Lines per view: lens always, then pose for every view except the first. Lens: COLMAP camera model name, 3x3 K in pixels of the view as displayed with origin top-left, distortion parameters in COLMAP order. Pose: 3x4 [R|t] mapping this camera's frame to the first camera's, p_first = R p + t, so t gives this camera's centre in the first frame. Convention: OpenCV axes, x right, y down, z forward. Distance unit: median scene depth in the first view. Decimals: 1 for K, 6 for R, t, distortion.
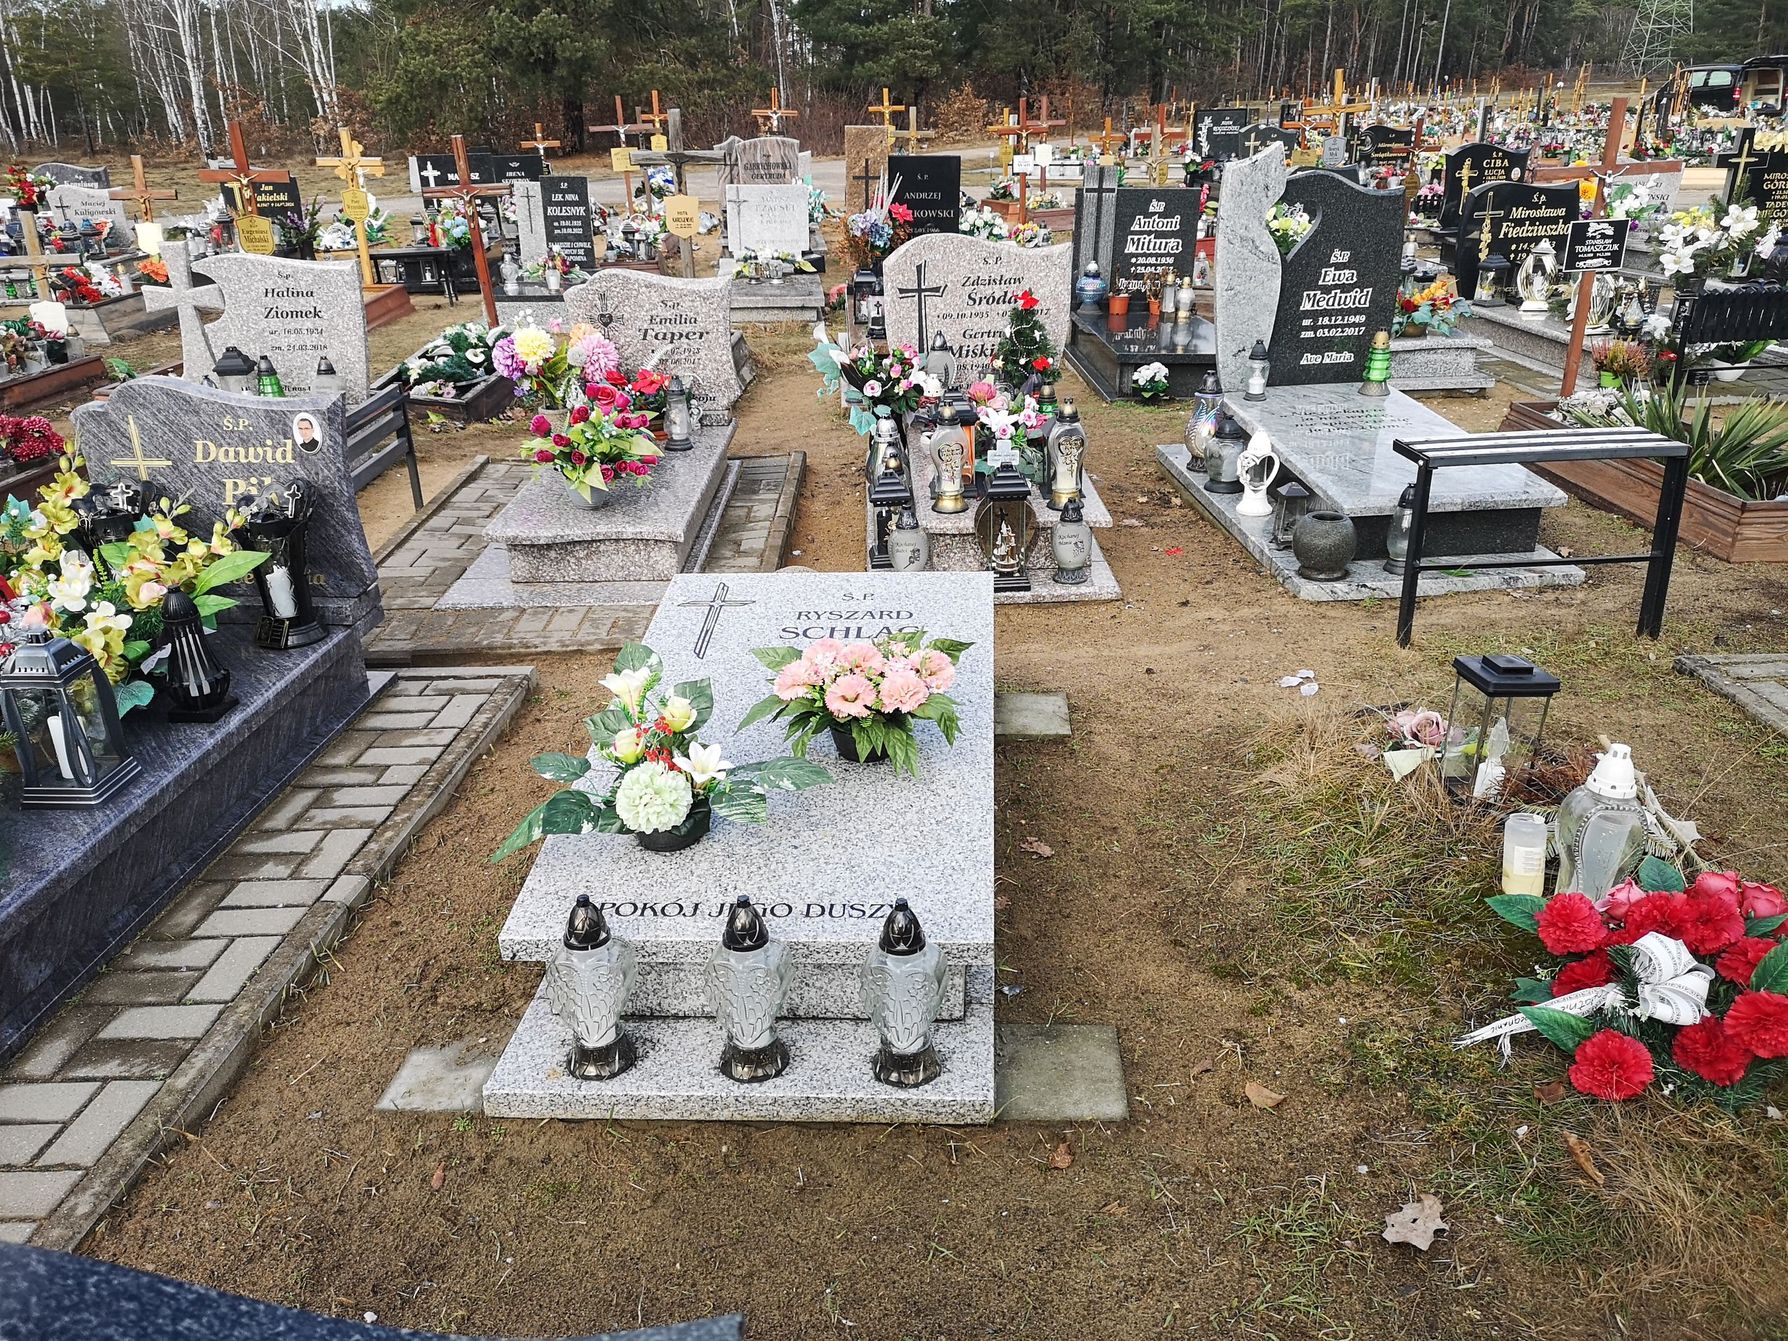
lens RADIAL K [[1375.3, 0, 900.8], [0, 1375.3, 666.9], [0, 0, 1]] dist [0.061233, -0.065645]
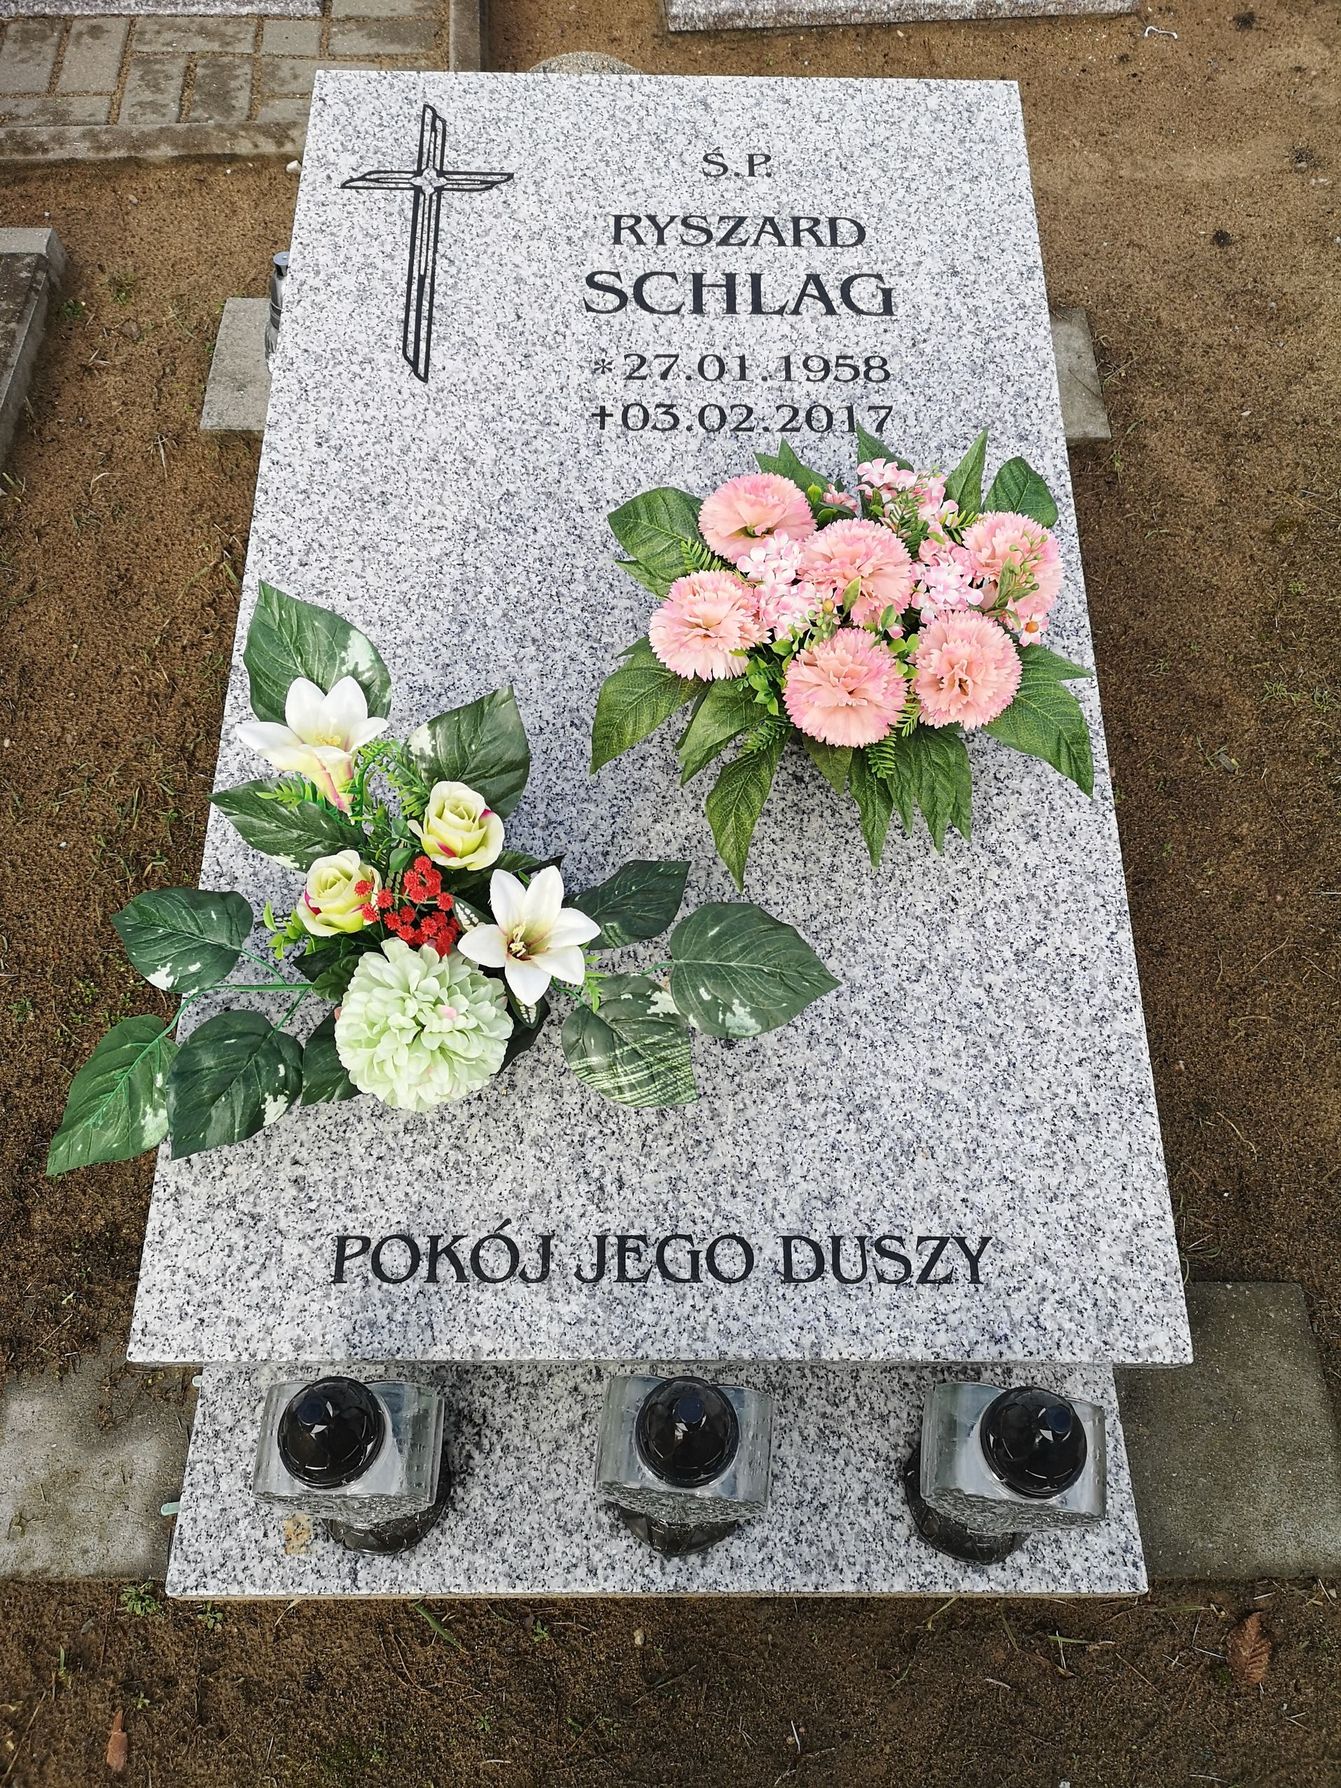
lens RADIAL K [[1375.3, 0, 672.9], [0, 1375.3, 895.2], [0, 0, 1]] dist [0.061233, -0.065645]
pose [[0.996928, -0.033388, 0.070850, -0.130123], [-0.017573, 0.786180, 0.617748, -0.203534], [-0.076326, -0.617095, 0.783178, 0.680873]]
